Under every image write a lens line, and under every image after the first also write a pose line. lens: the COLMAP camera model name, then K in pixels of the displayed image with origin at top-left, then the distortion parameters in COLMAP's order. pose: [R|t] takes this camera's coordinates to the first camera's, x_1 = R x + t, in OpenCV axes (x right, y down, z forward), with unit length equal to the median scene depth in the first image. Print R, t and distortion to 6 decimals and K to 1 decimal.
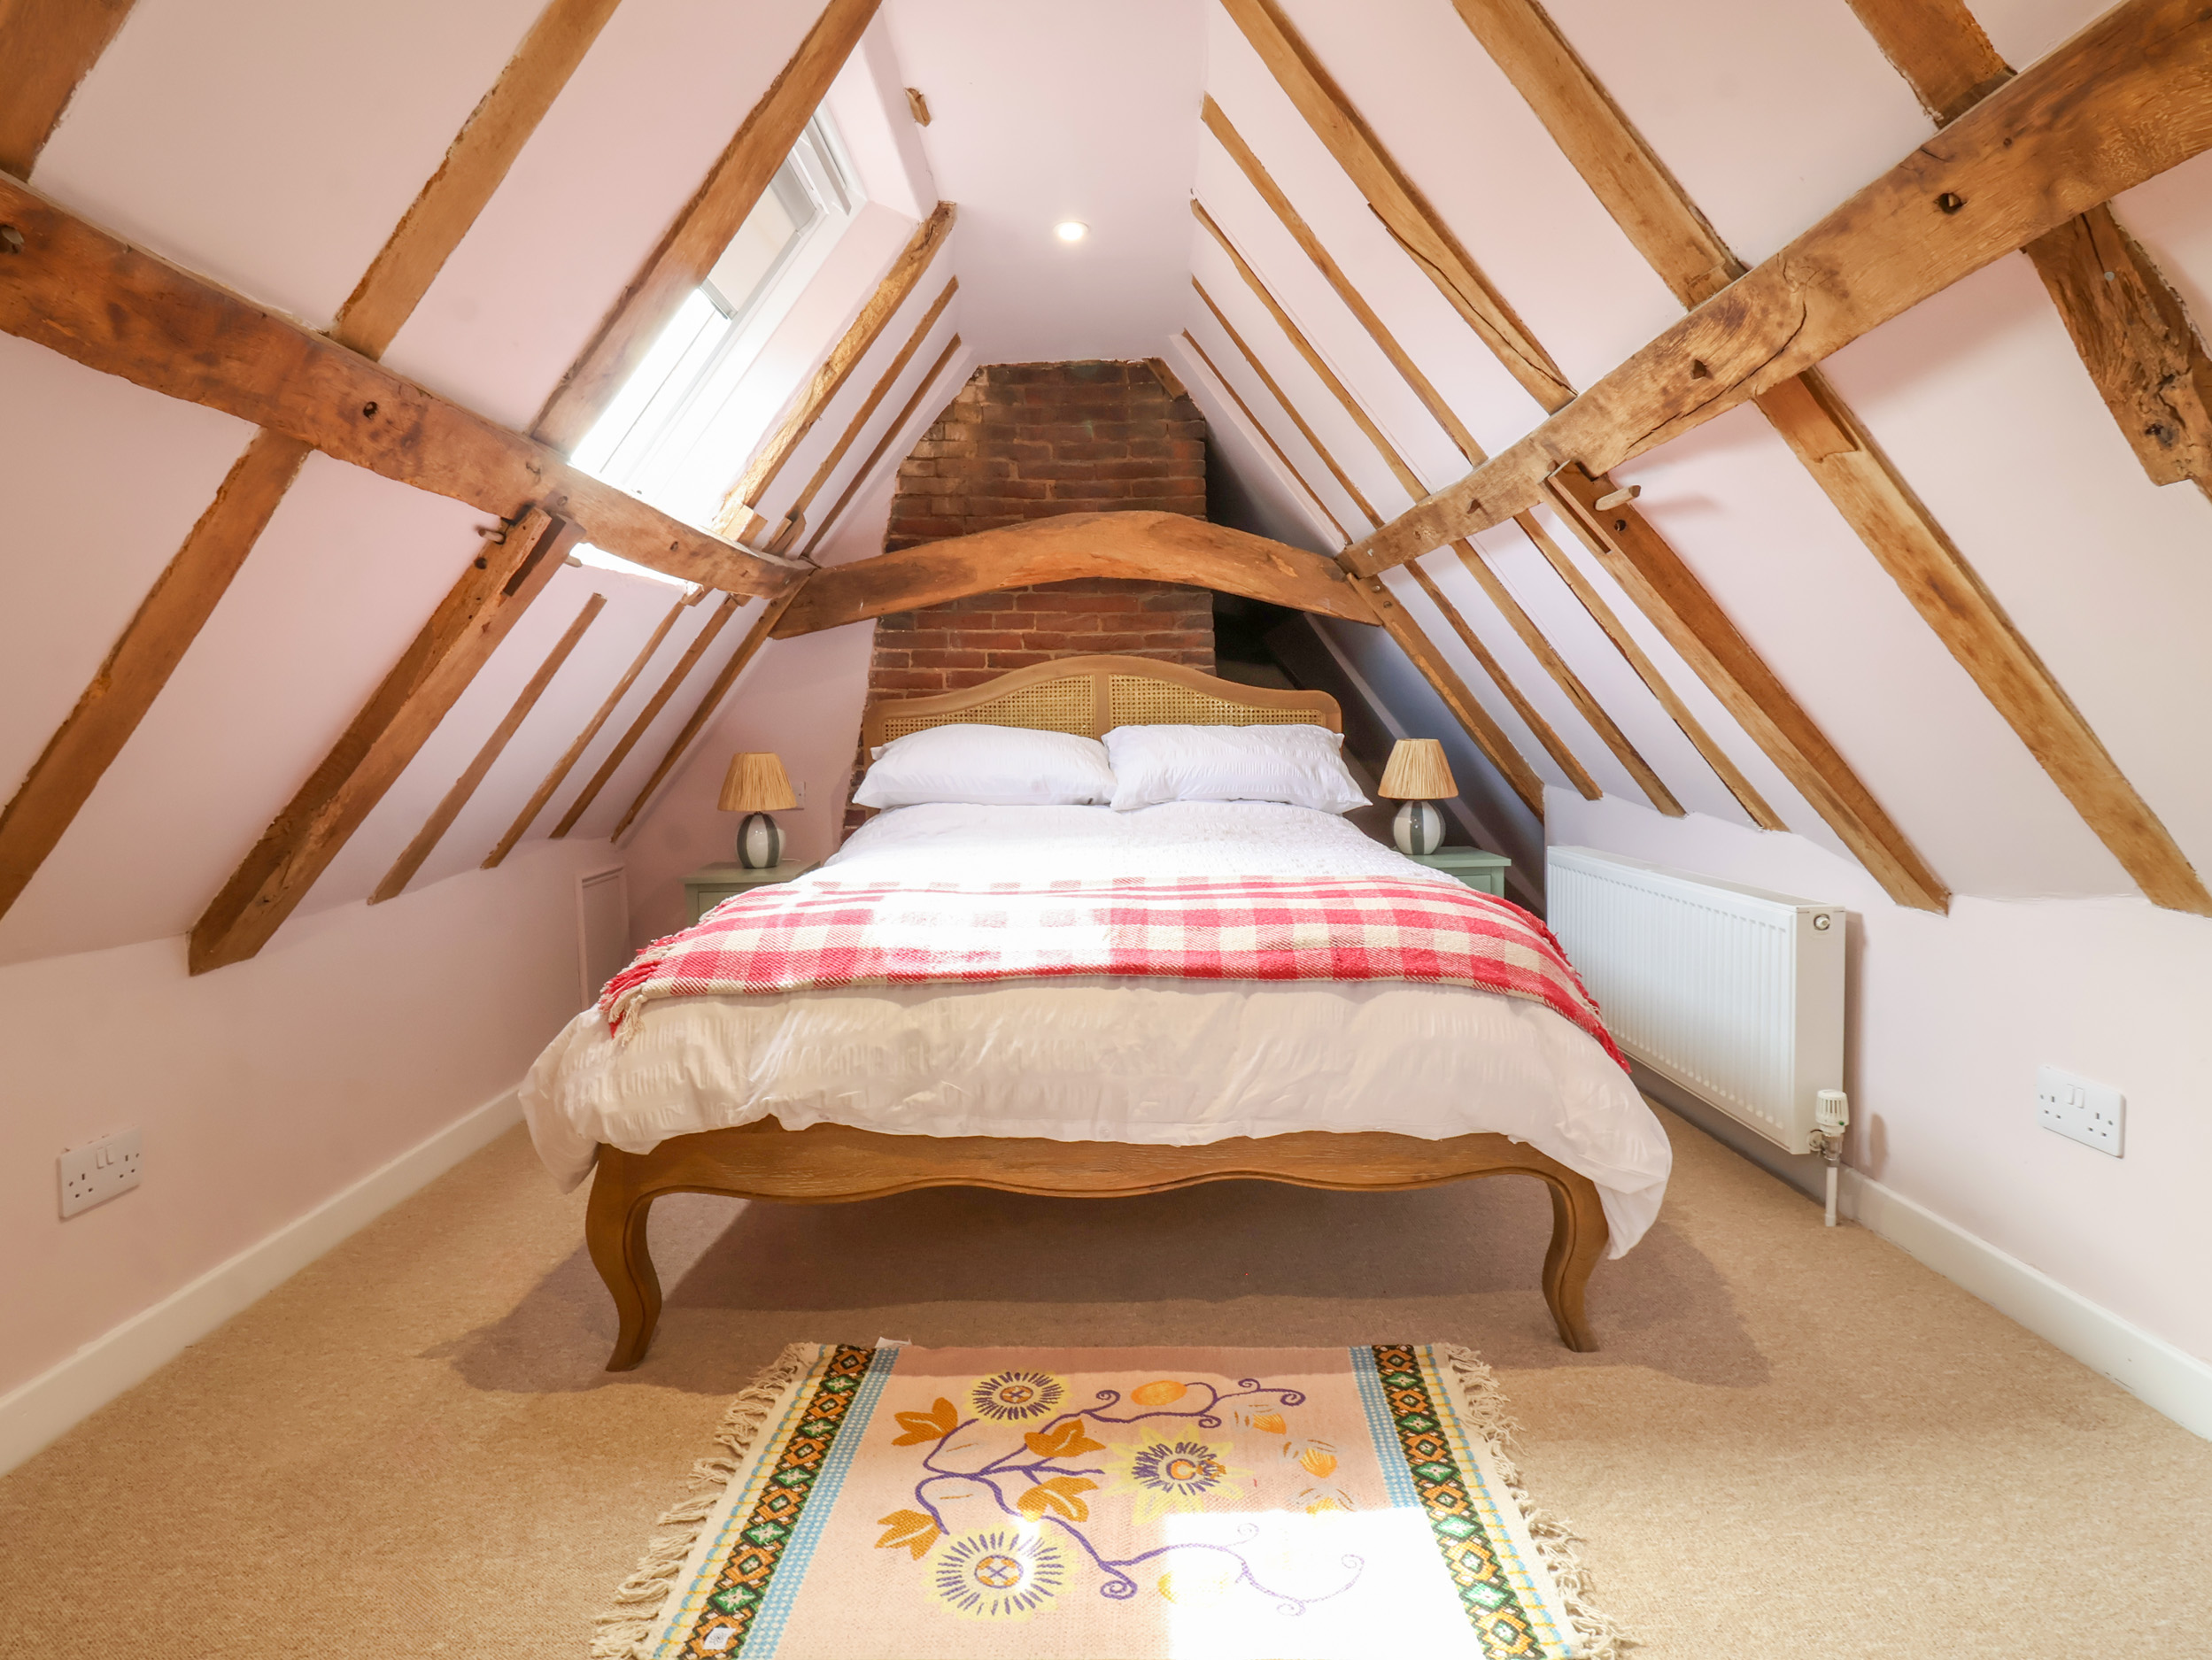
lens RADIAL K [[1179.7, 0, 1113.4], [0, 1179.7, 807.0], [0, 0, 1]] dist [-0.008003, -0.002007]
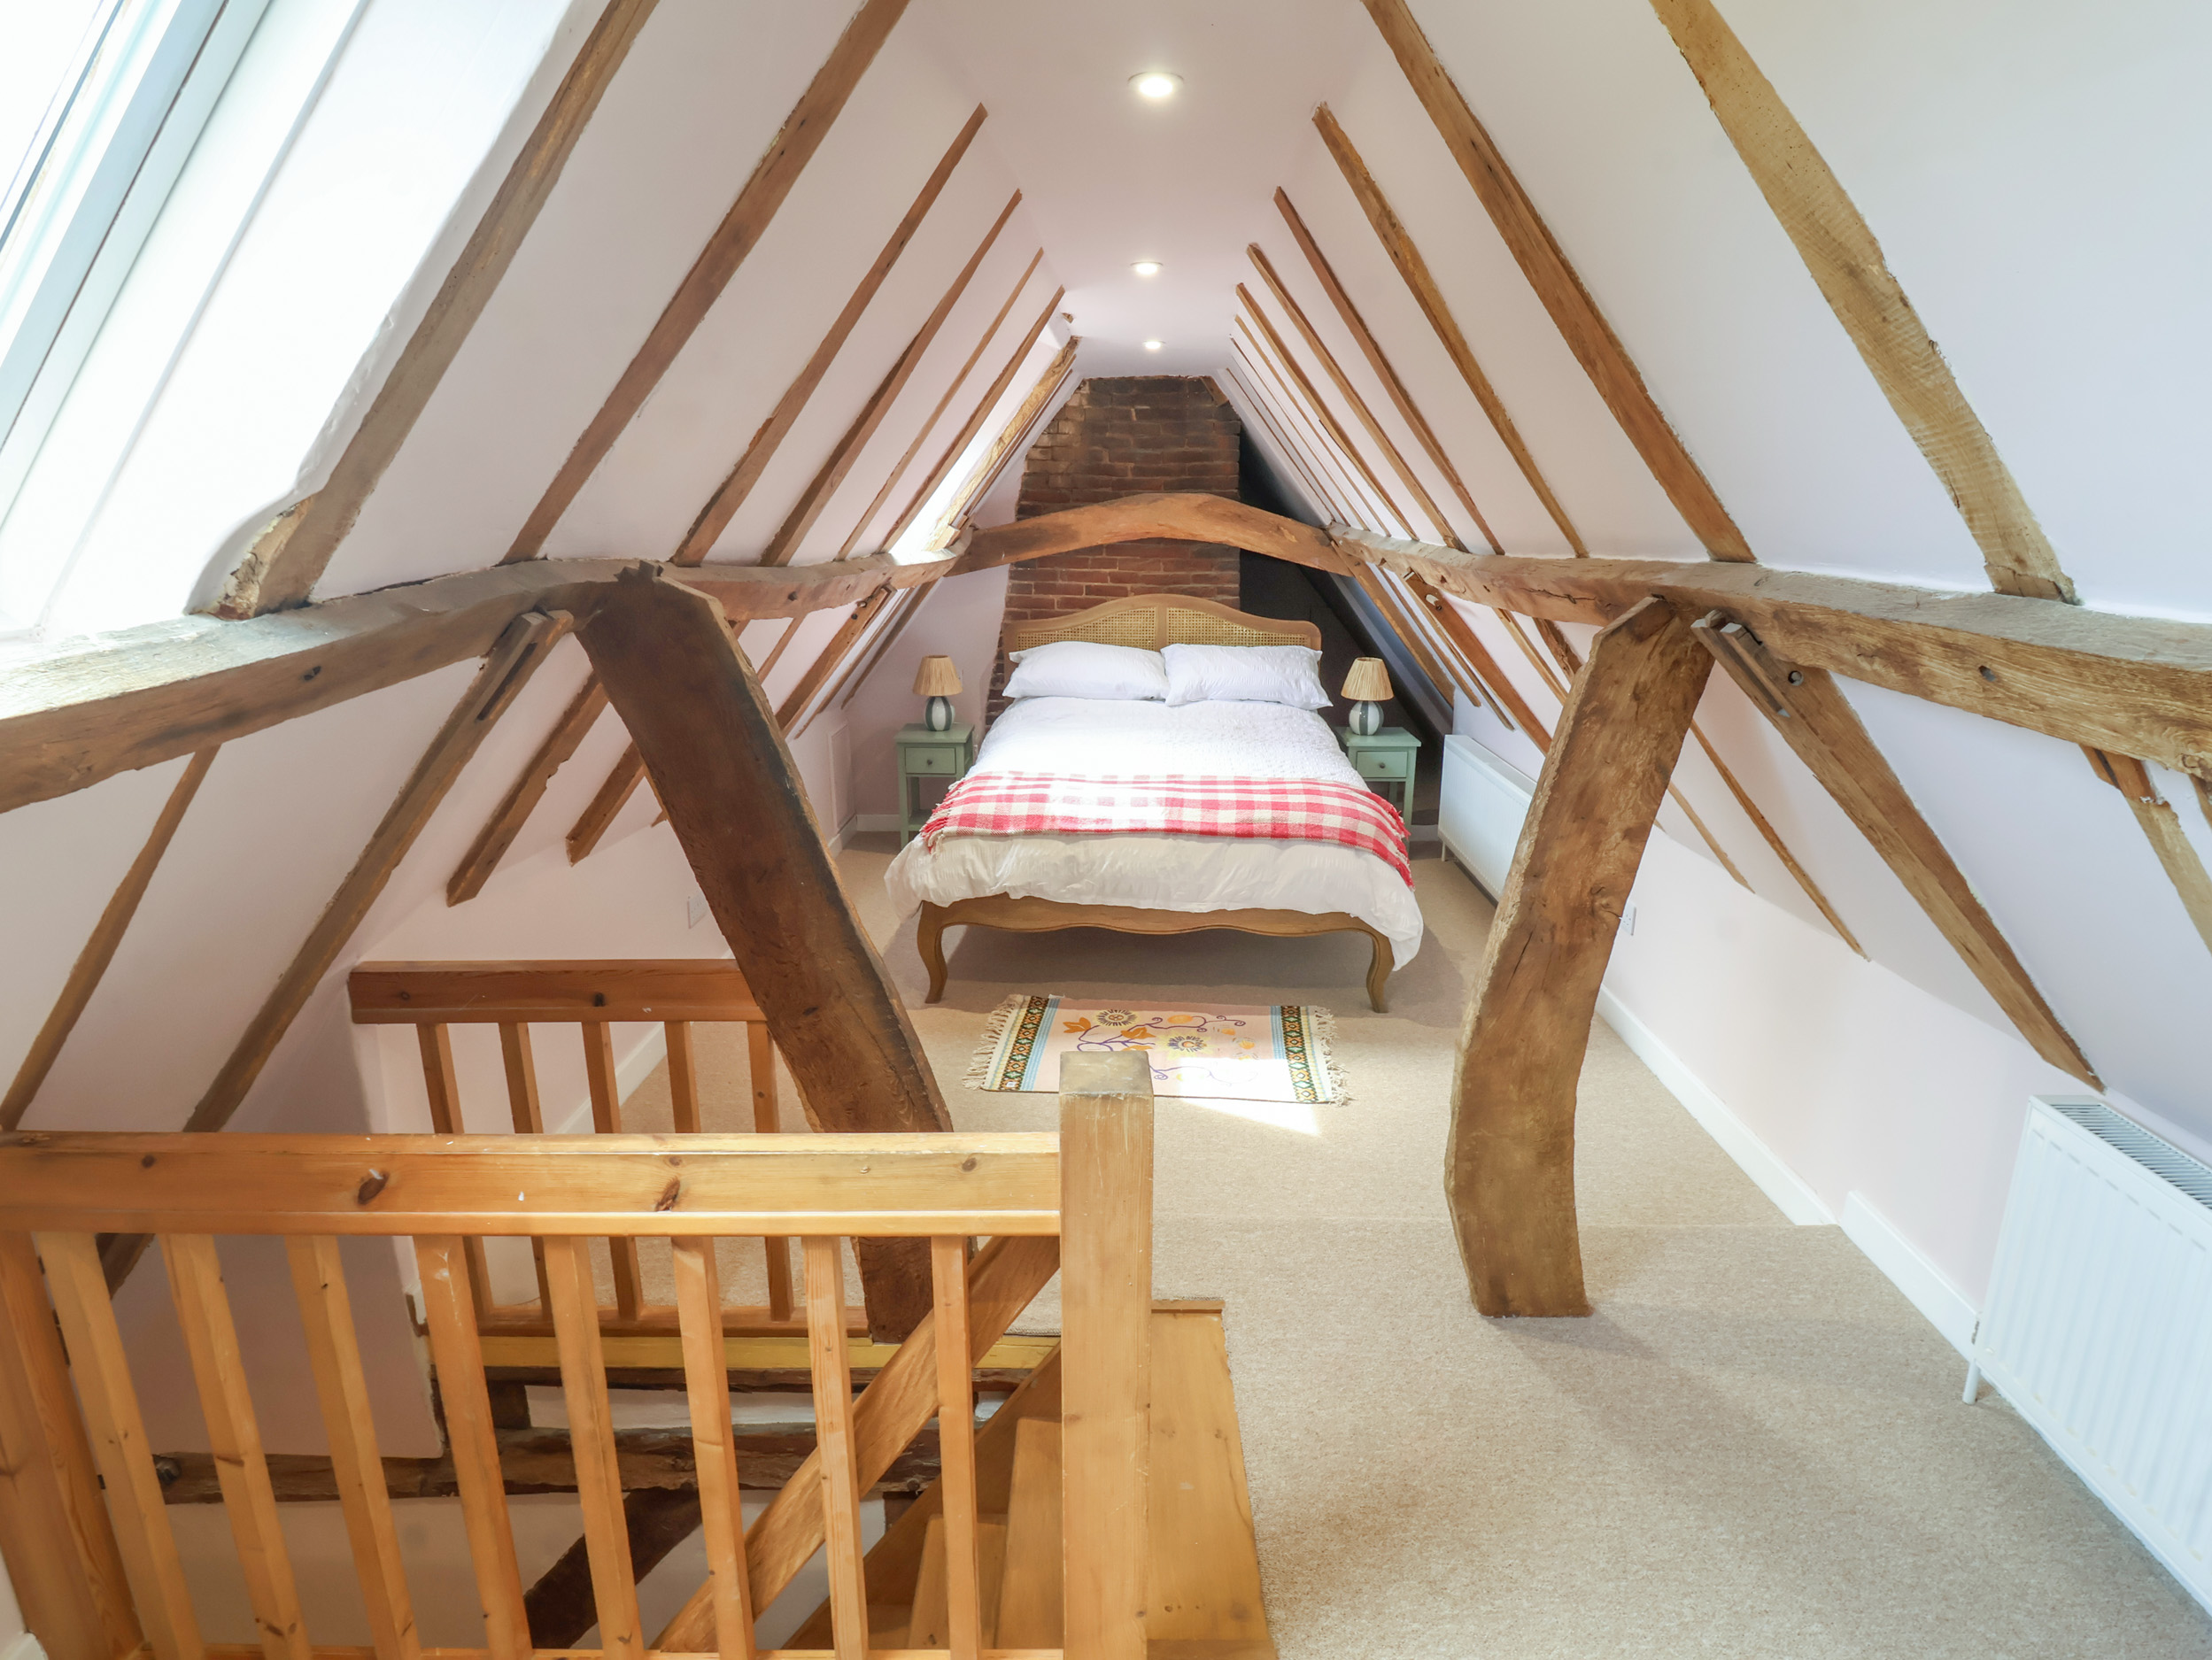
lens RADIAL K [[1179.7, 0, 1113.4], [0, 1179.7, 807.0], [0, 0, 1]] dist [-0.008003, -0.002007]
pose [[0.998807, 0.033580, -0.035452, -0.019369], [-0.026087, 0.980669, 0.193926, -0.288866], [0.041279, -0.192769, 0.980375, -0.990951]]
